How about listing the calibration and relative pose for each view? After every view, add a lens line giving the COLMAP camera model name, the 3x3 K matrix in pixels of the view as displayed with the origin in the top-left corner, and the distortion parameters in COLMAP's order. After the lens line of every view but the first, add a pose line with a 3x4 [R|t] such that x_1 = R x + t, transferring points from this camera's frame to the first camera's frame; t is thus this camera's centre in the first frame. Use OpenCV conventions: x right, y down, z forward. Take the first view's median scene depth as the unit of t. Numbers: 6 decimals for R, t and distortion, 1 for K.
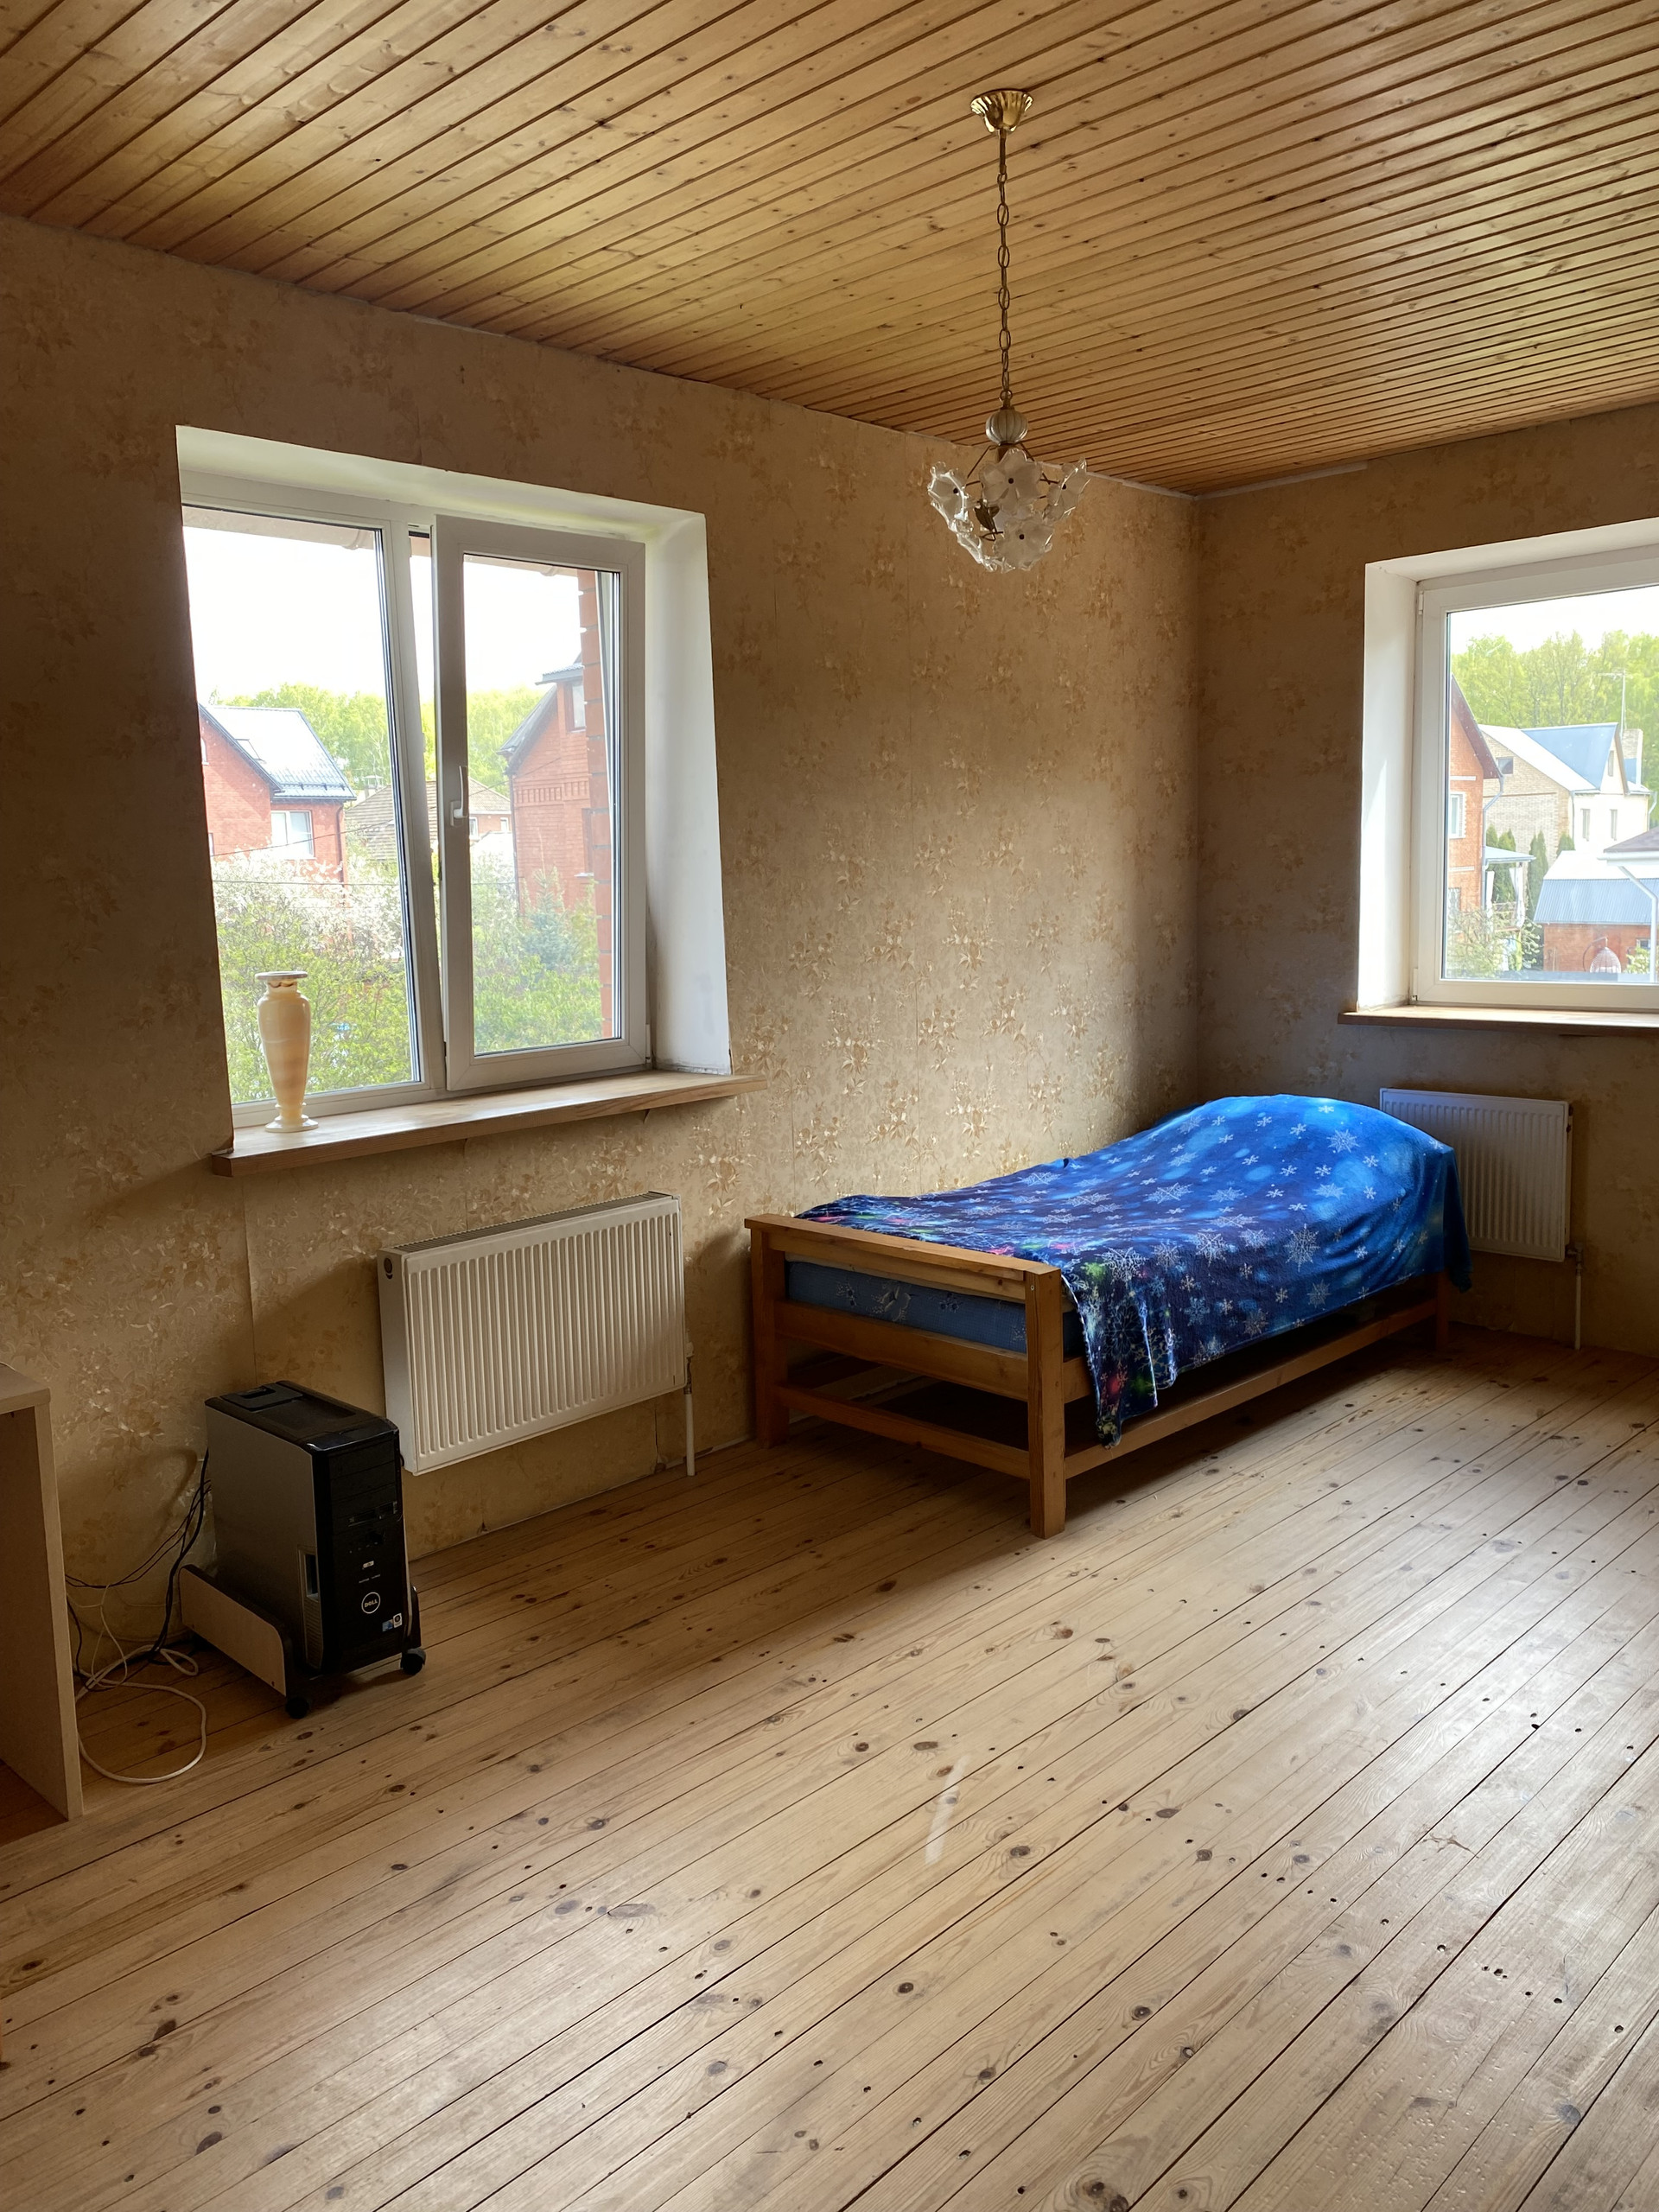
lens RADIAL K [[1700.2, 0, 794.6], [0, 1700.2, 1069.6], [0, 0, 1]] dist [0.042454, -0.050882]
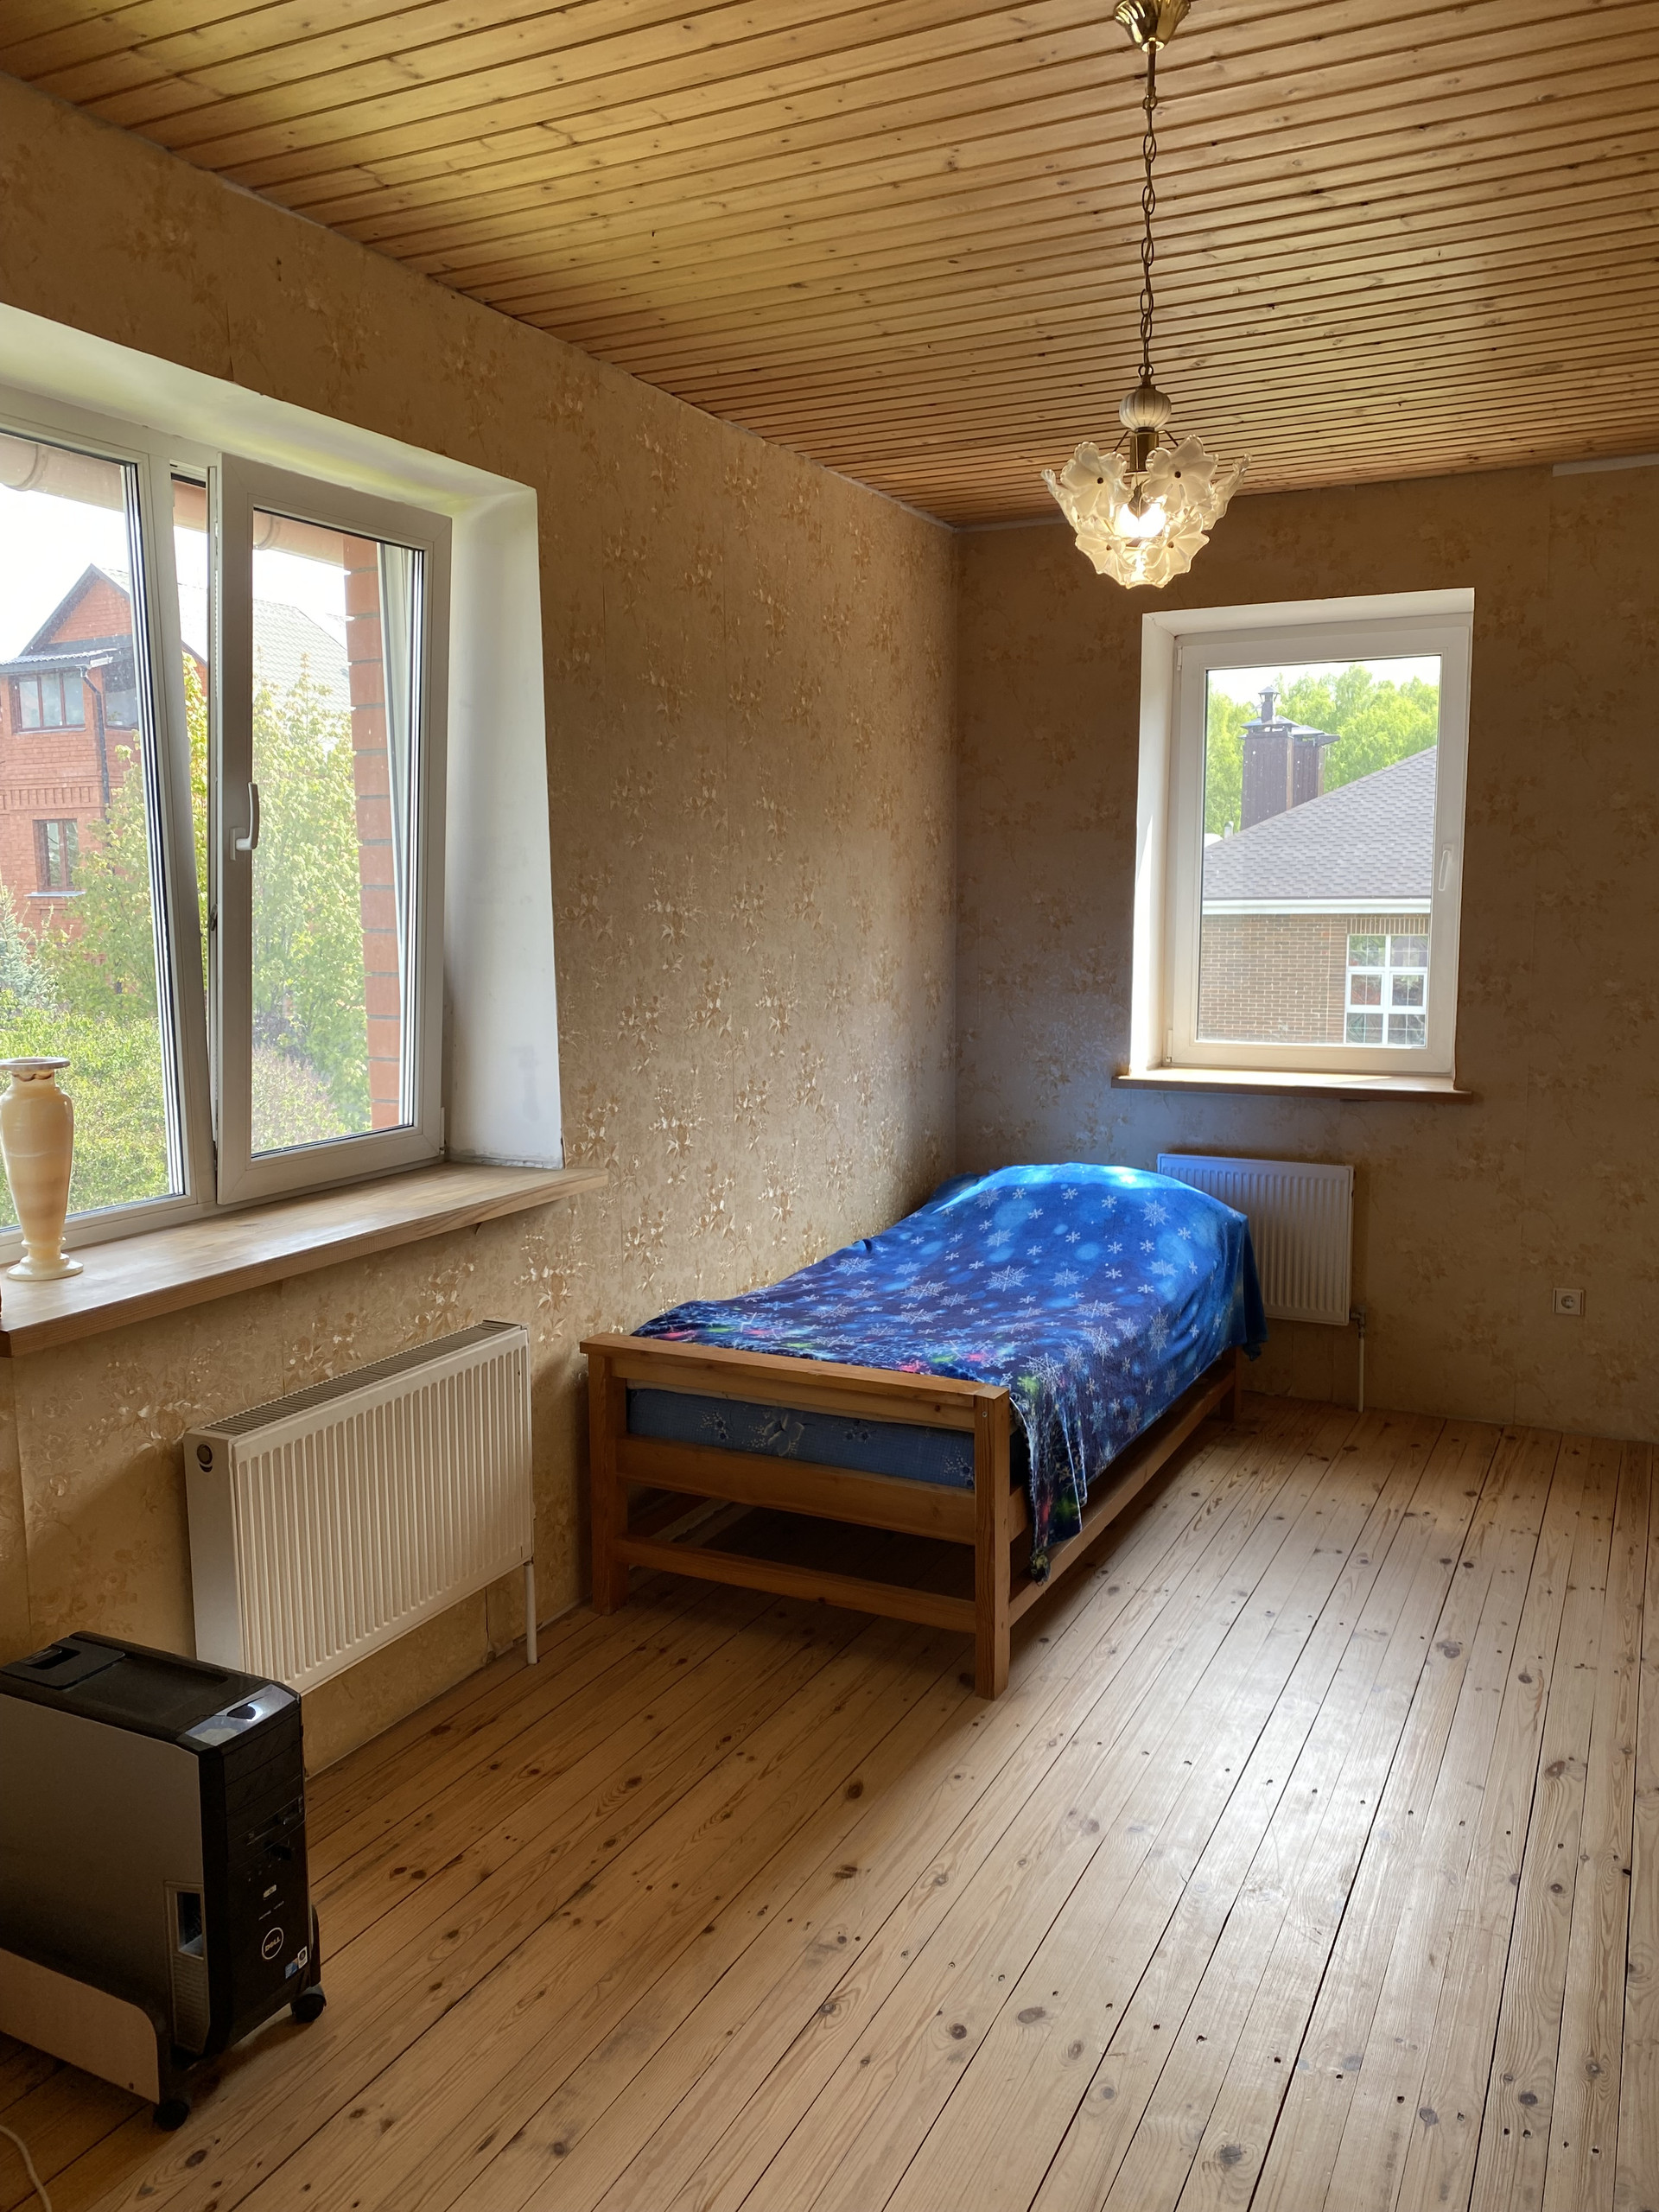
lens RADIAL K [[1700.2, 0, 827.2], [0, 1700.2, 1101.1], [0, 0, 1]] dist [0.042454, -0.050882]
pose [[0.945633, -0.015670, 0.324859, -0.193466], [0.015828, 0.999872, 0.002154, -0.031268], [-0.324851, 0.003105, 0.945760, 0.181111]]
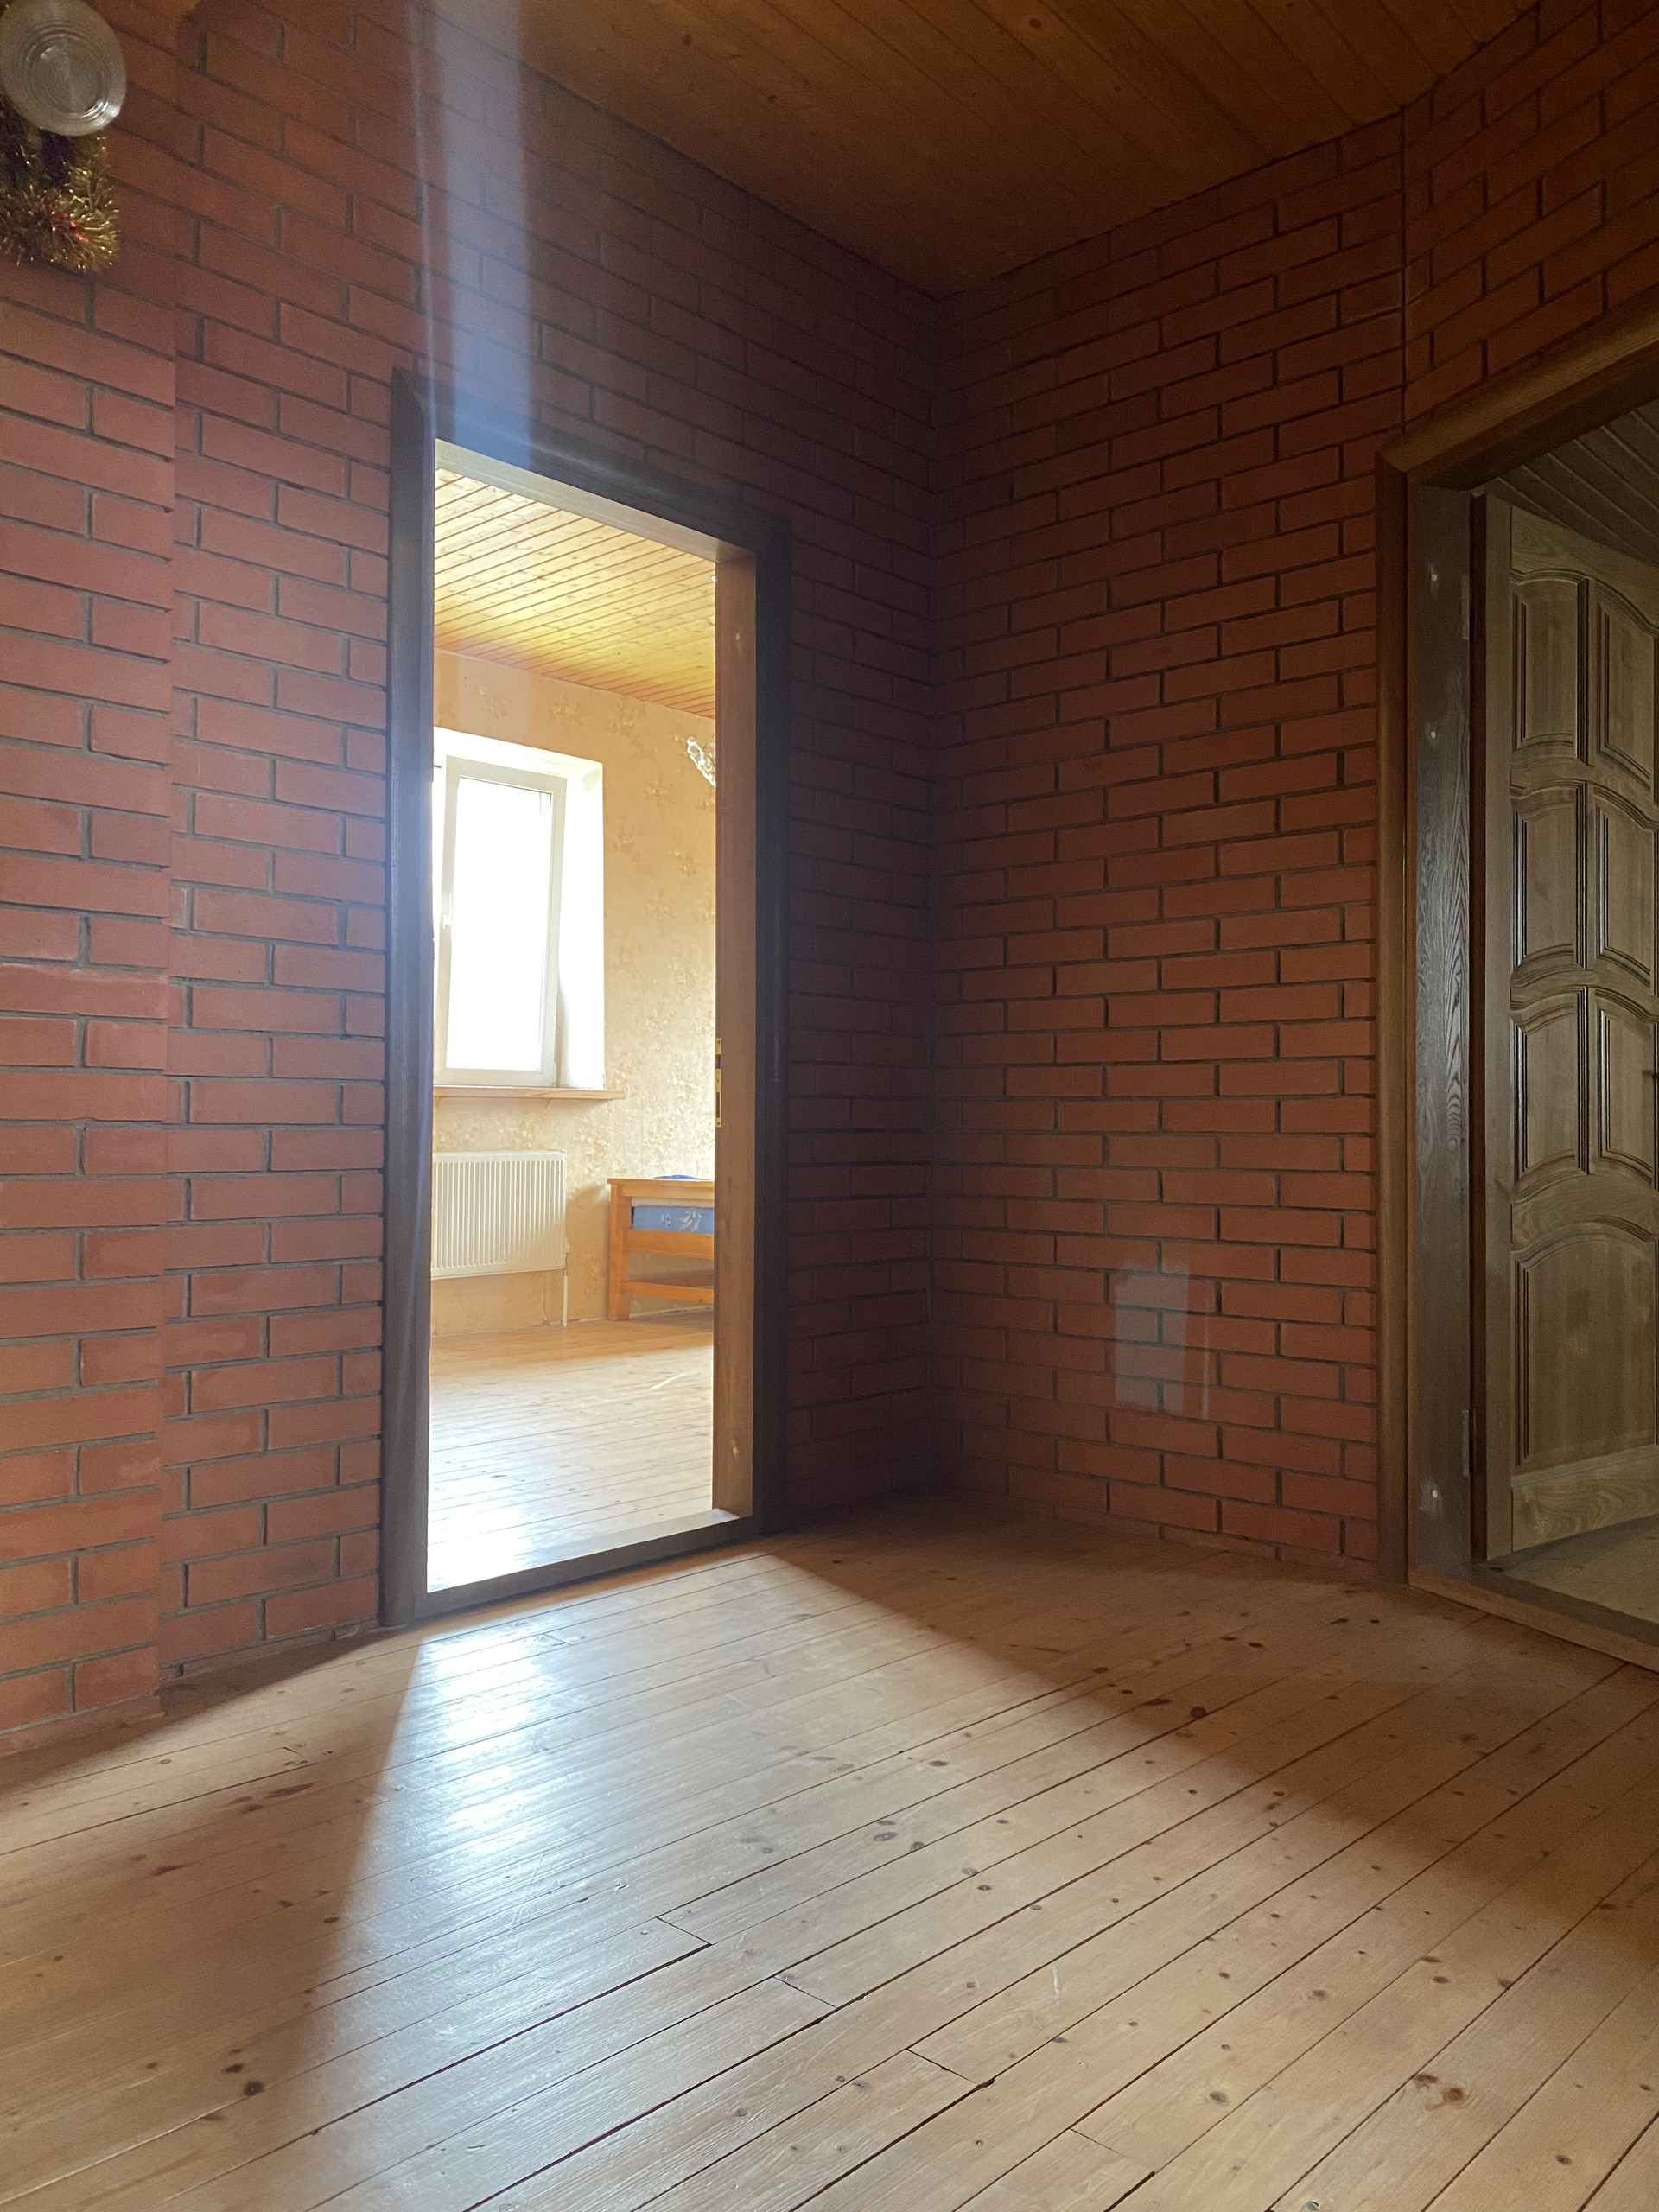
lens RADIAL K [[1700.2, 0, 832.3], [0, 1700.2, 1093.0], [0, 0, 1]] dist [0.042454, -0.050882]
pose [[0.998494, 0.036345, 0.041092, 0.122146], [-0.030213, 0.989538, -0.141075, 0.243118], [-0.045789, 0.139621, 0.989146, -0.672852]]
